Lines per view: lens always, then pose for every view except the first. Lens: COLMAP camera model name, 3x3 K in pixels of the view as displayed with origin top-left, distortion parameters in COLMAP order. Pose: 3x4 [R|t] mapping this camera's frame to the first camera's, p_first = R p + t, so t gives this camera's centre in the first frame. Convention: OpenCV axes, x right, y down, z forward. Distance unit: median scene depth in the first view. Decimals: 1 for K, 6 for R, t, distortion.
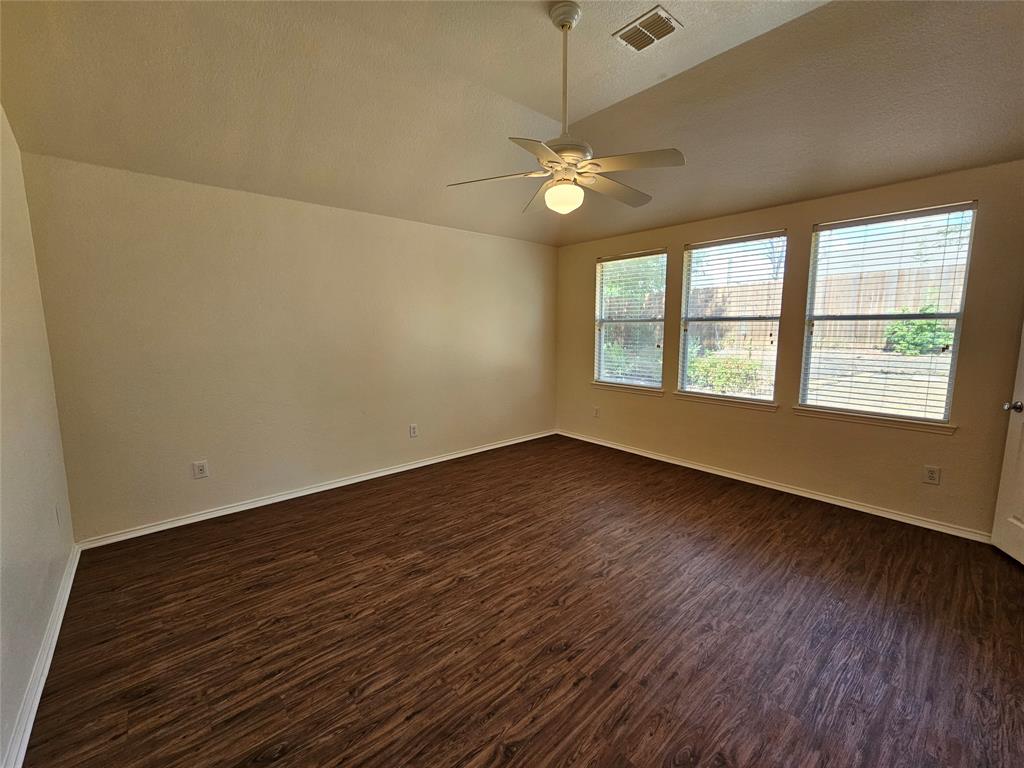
lens RADIAL K [[416.3, 0, 516.8], [0, 416.3, 381.3], [0, 0, 1]] dist [-0.002554, 0.000130]
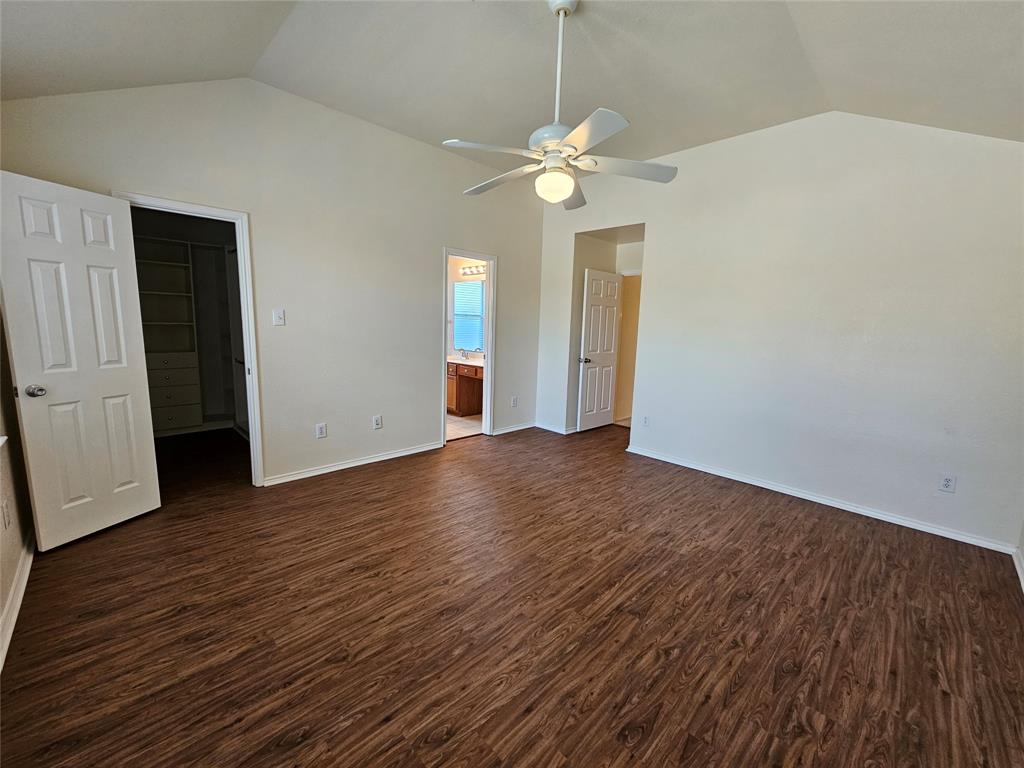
lens RADIAL K [[418.5, 0, 517.9], [0, 418.5, 381.7], [0, 0, 1]] dist [-0.002624, 0.000374]
pose [[-0.997820, -0.023806, -0.061556, 0.219074], [-0.039576, 0.962214, 0.269402, -0.223794], [0.052817, 0.271250, -0.961059, 1.800596]]
